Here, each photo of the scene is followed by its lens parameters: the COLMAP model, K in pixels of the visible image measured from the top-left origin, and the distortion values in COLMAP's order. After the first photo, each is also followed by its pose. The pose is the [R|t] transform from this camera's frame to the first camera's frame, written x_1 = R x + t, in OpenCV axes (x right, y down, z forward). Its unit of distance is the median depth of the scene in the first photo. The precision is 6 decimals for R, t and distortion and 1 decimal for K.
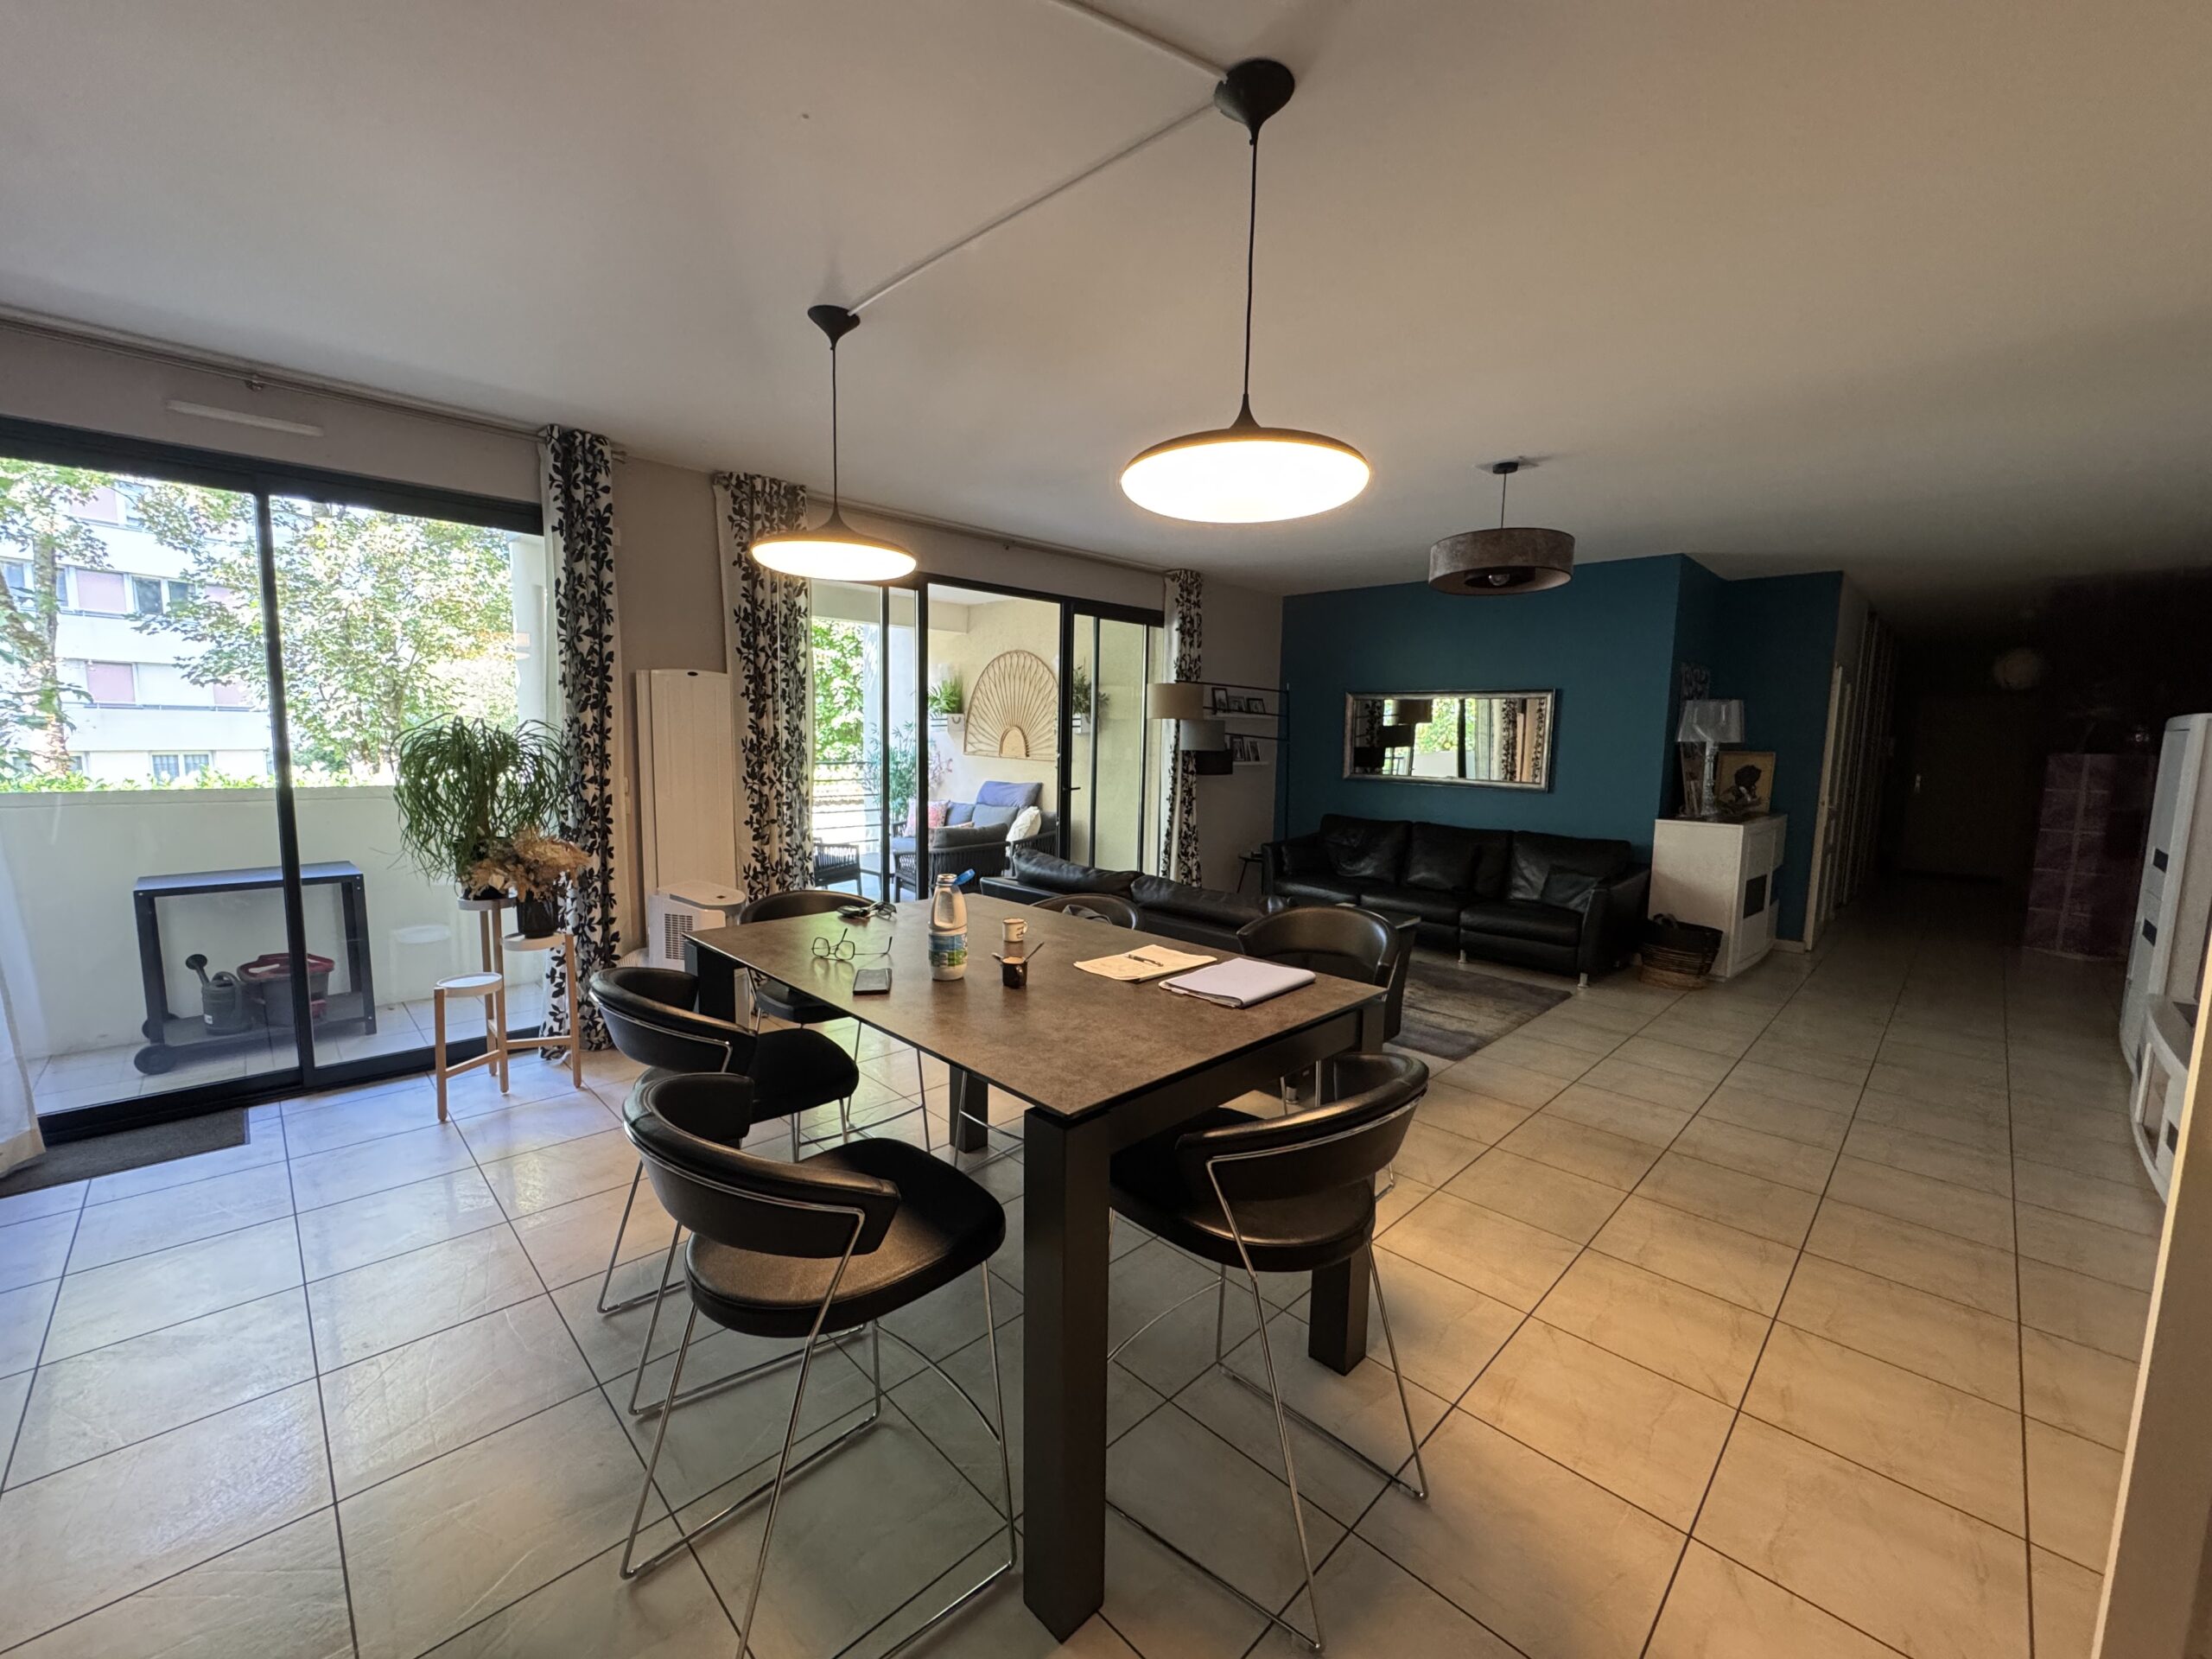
lens RADIAL K [[879.1, 0, 1106.5], [0, 879.1, 832.1], [0, 0, 1]] dist [-0.003369, -0.000273]
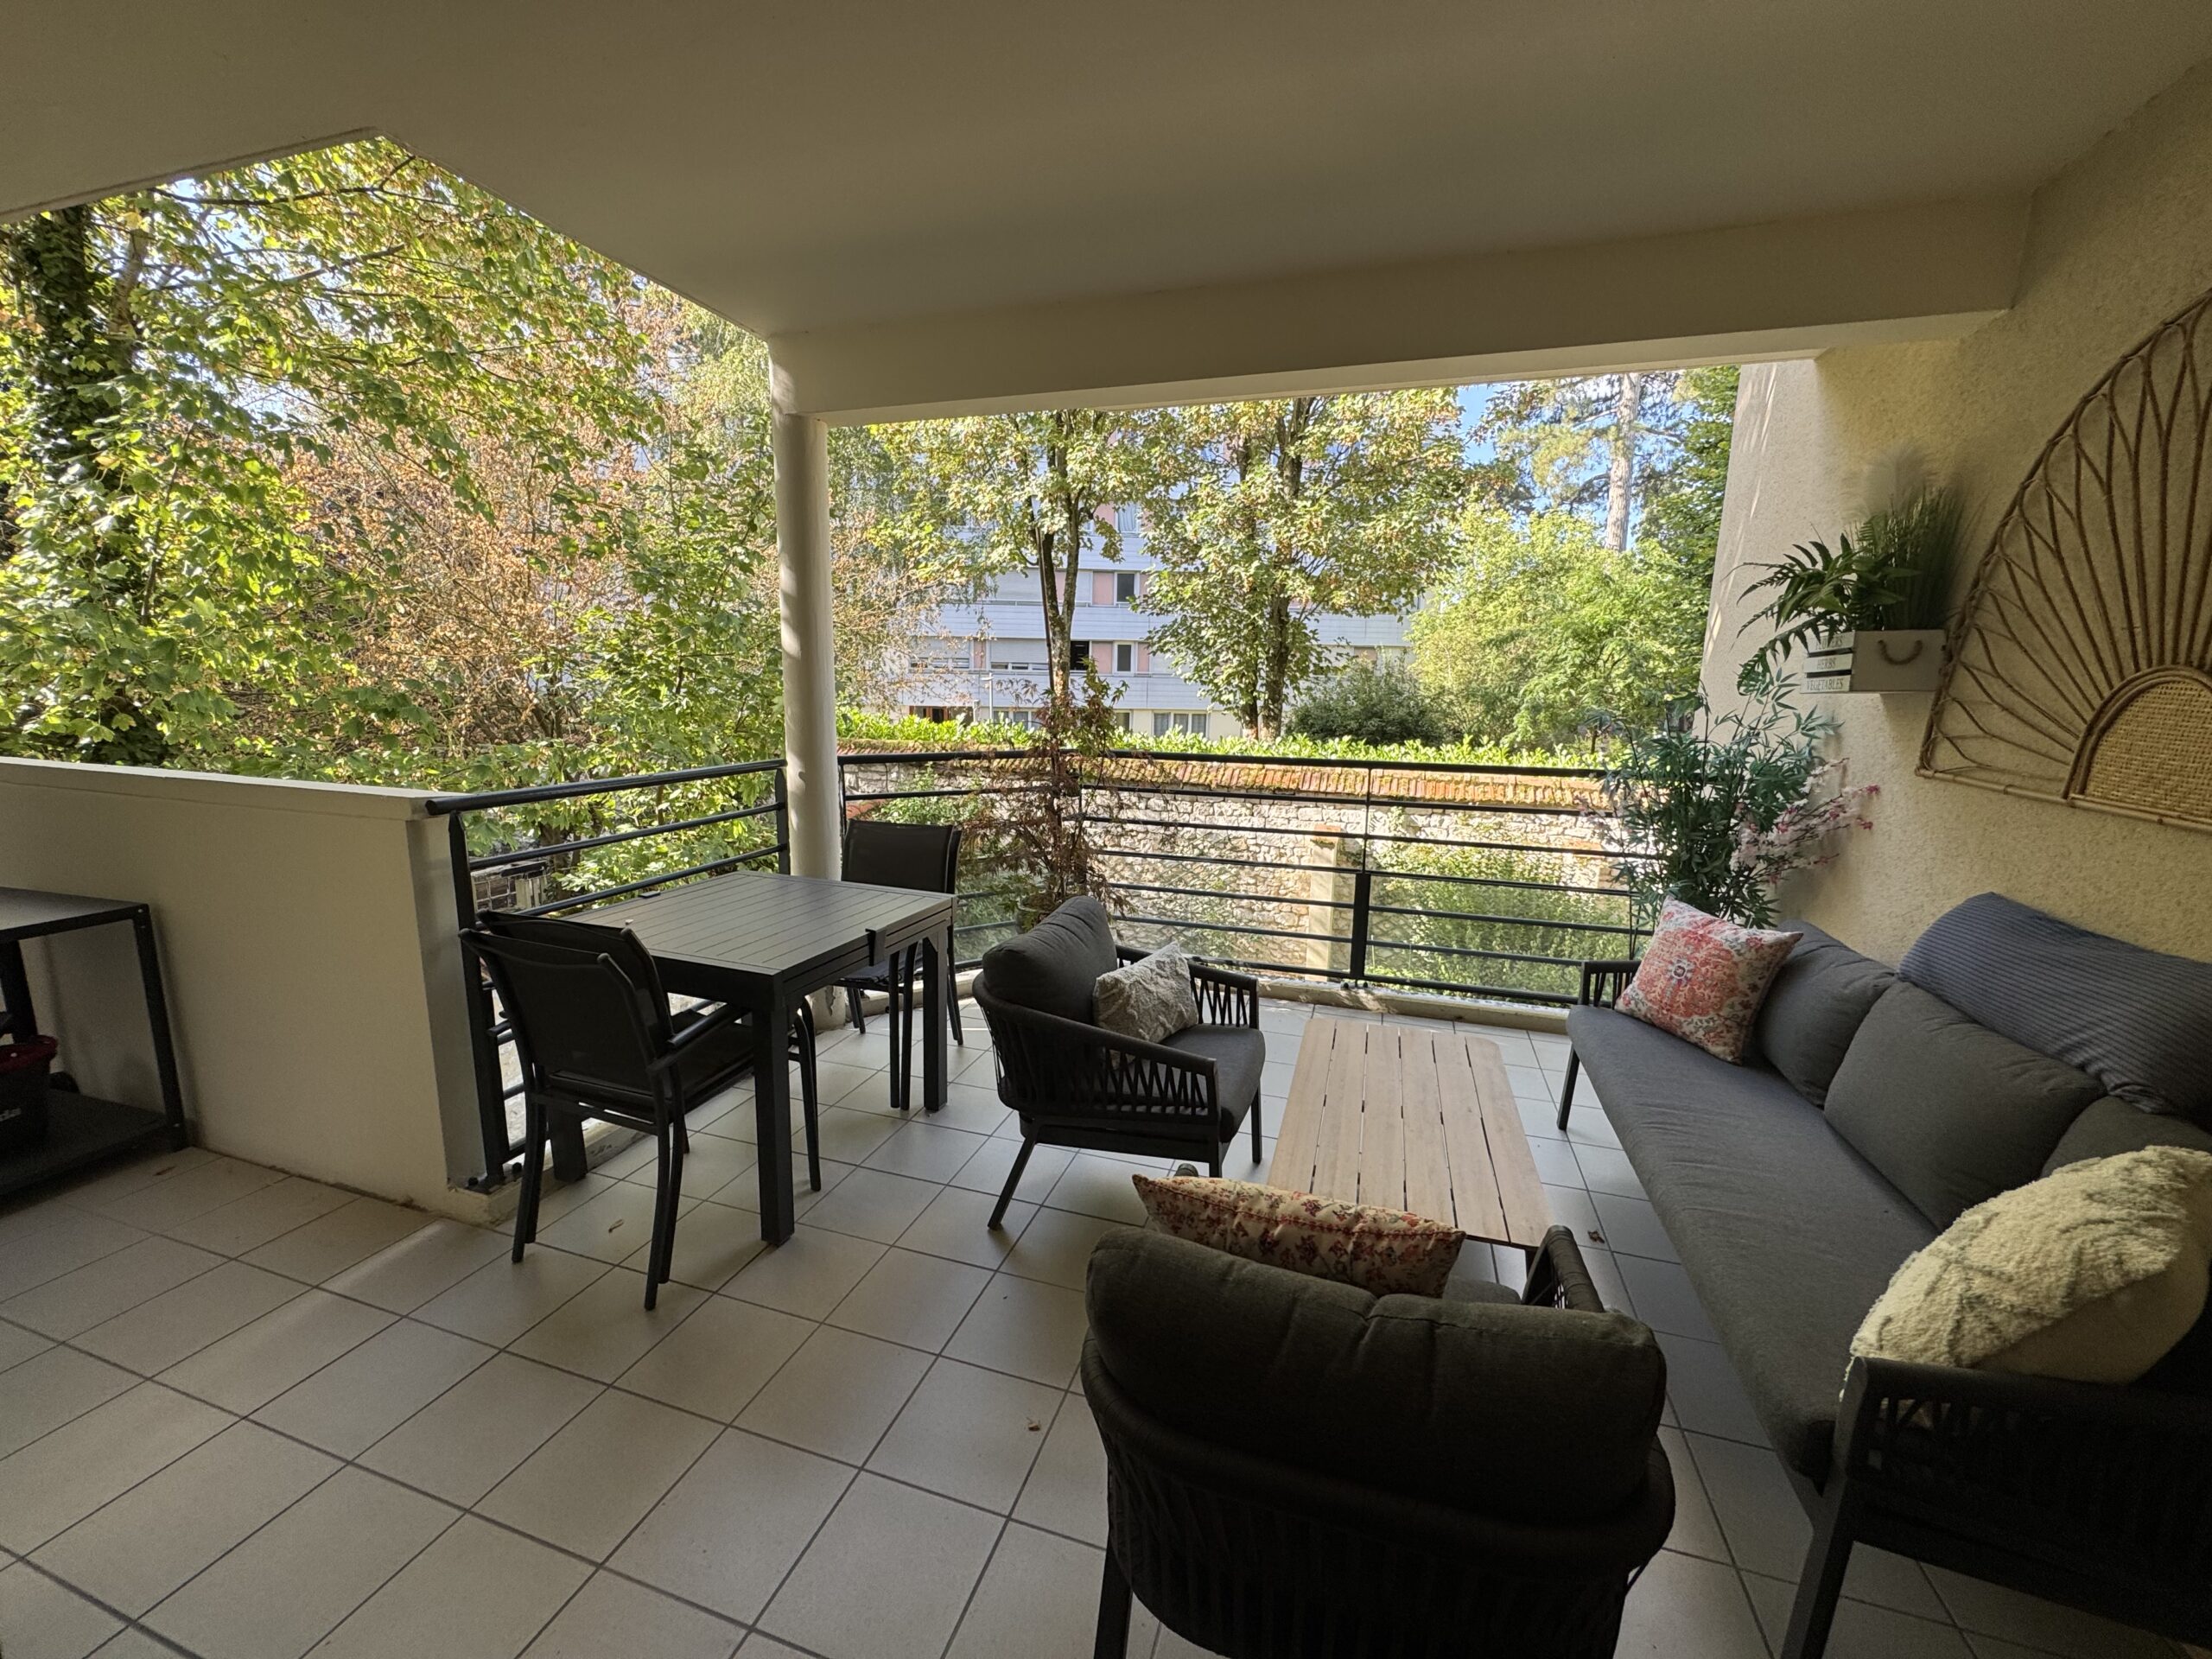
lens RADIAL K [[879.1, 0, 1106.5], [0, 879.1, 832.1], [0, 0, 1]] dist [-0.003369, -0.000273]
pose [[0.463203, 0.136642, -0.875655, -0.057035], [-0.104526, 0.989570, 0.099127, -0.113528], [0.880067, 0.045613, 0.472654, 1.016298]]
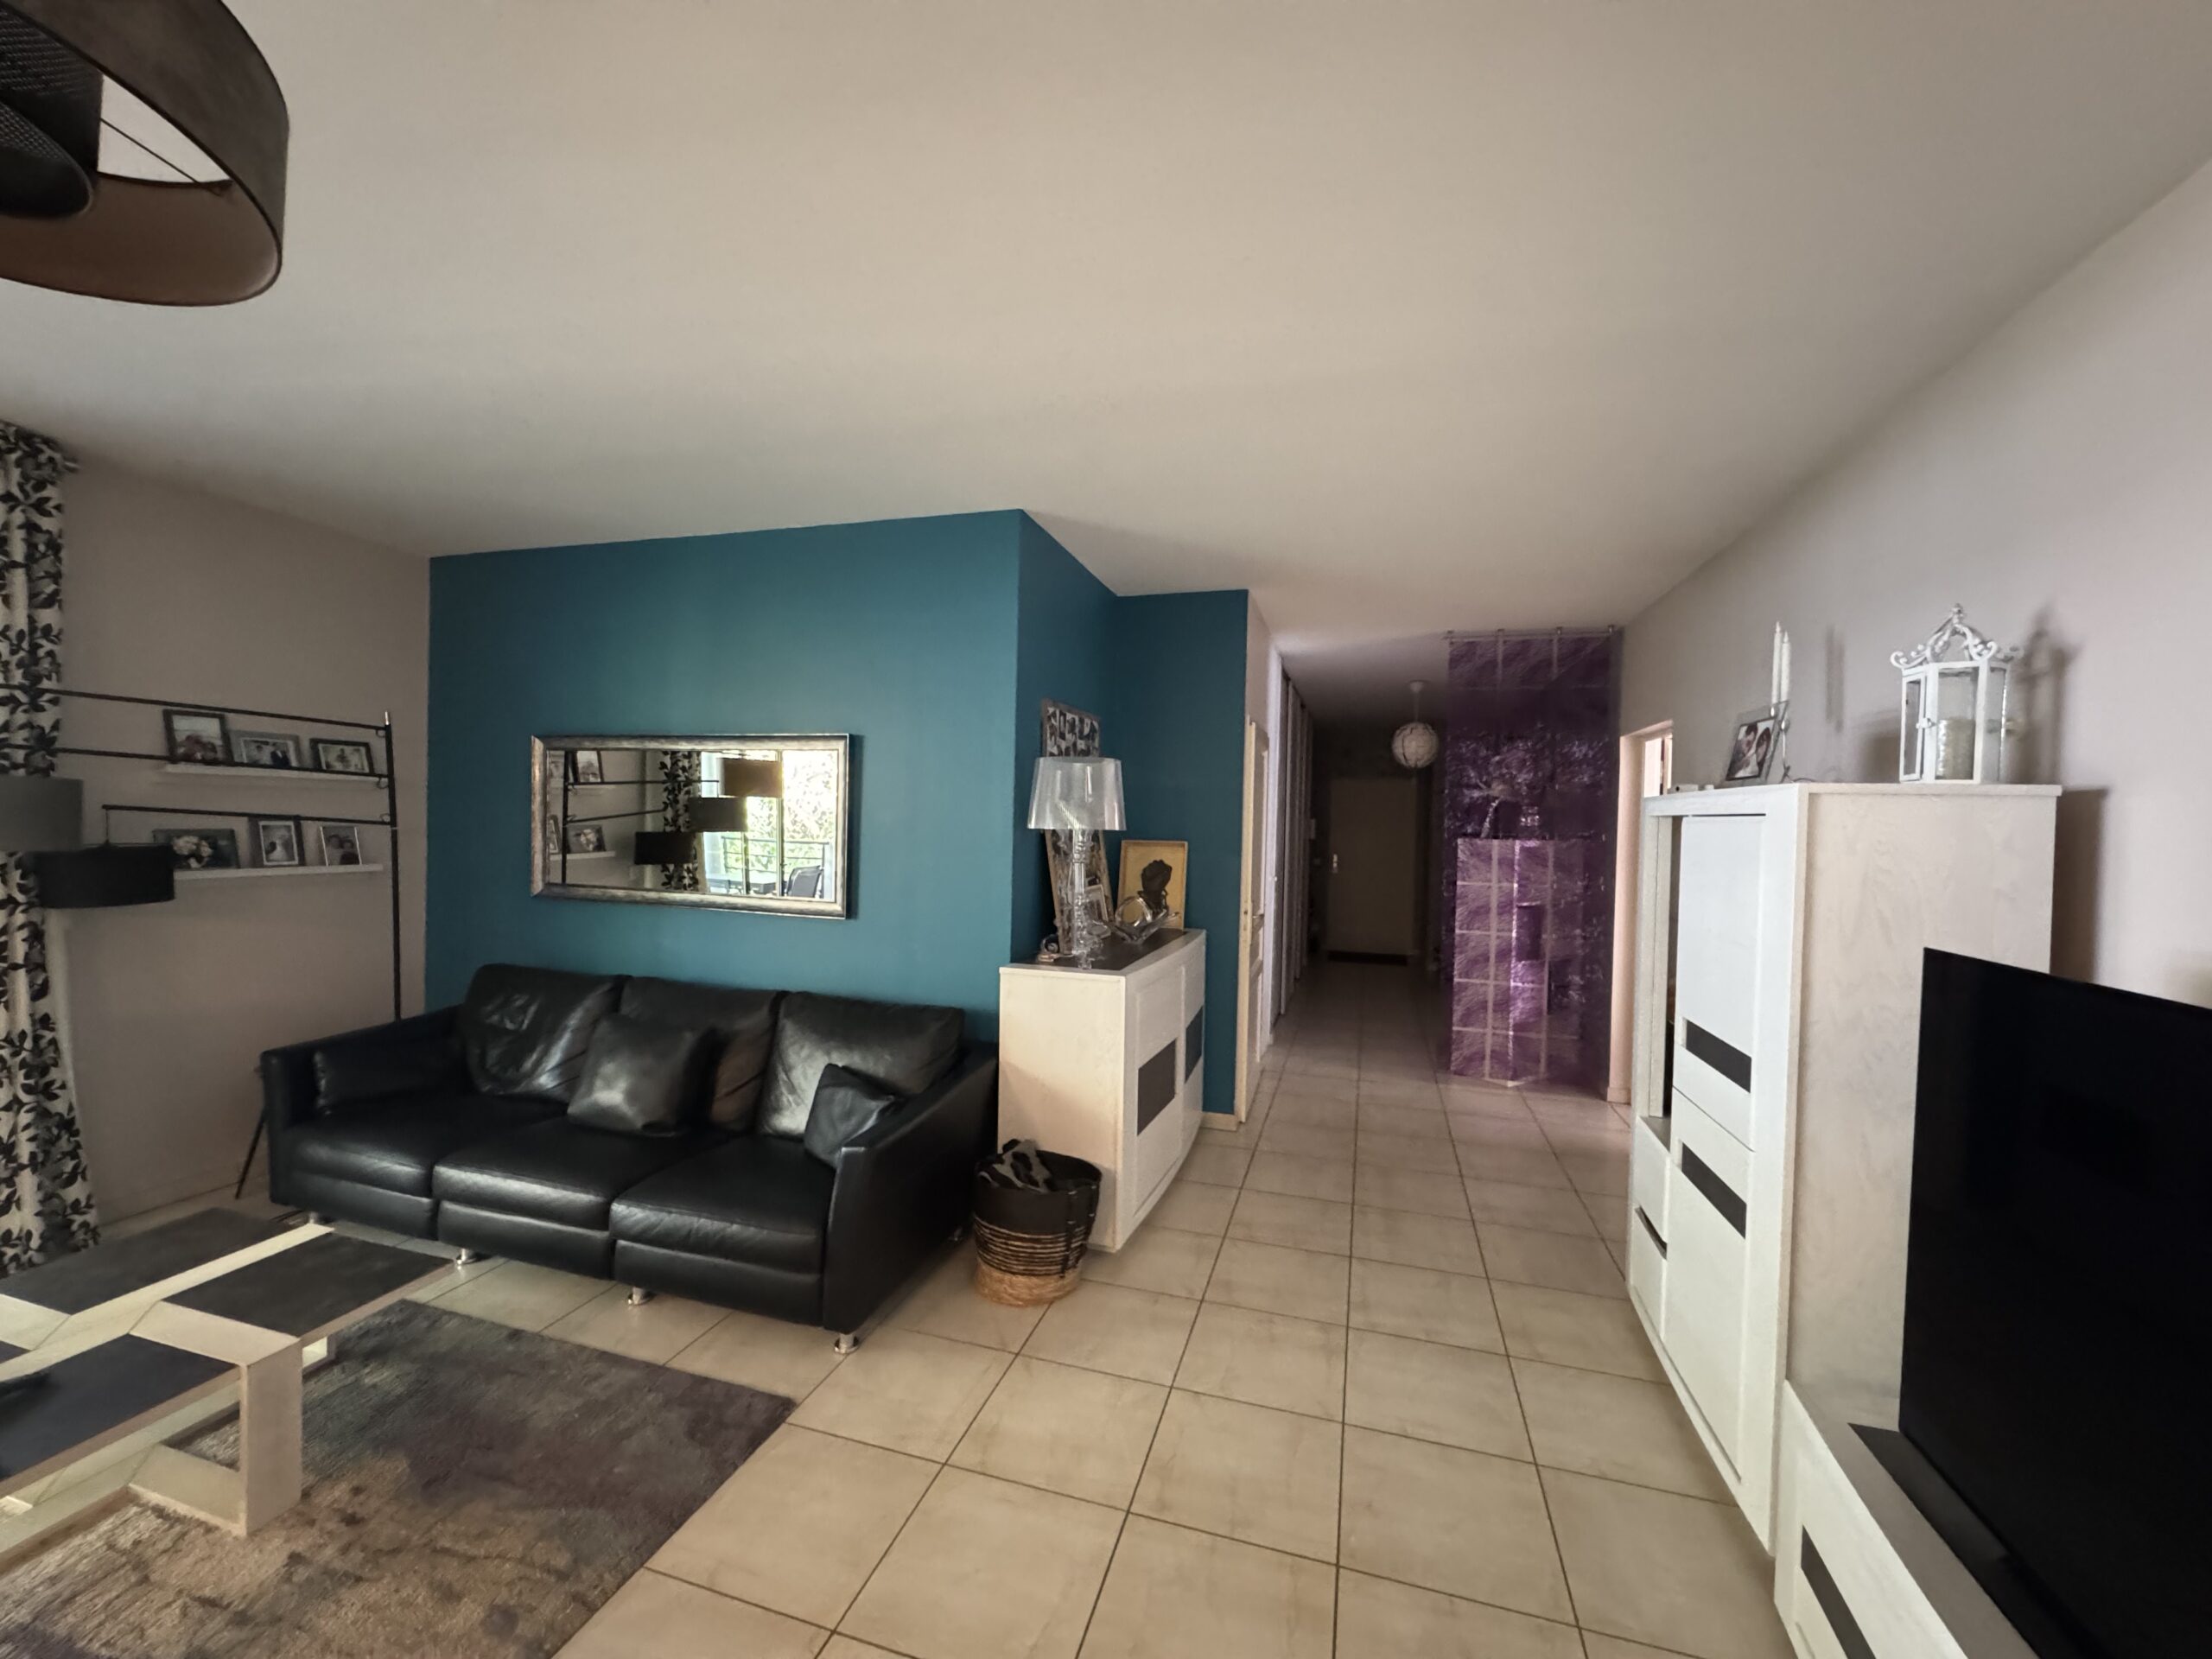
lens RADIAL K [[879.1, 0, 1106.5], [0, 879.1, 832.1], [0, 0, 1]] dist [-0.003369, -0.000273]
pose [[0.877847, -0.005740, 0.478906, 0.419757], [0.047140, 0.996108, -0.074470, -0.055550], [-0.476615, 0.087949, 0.874702, 0.473506]]
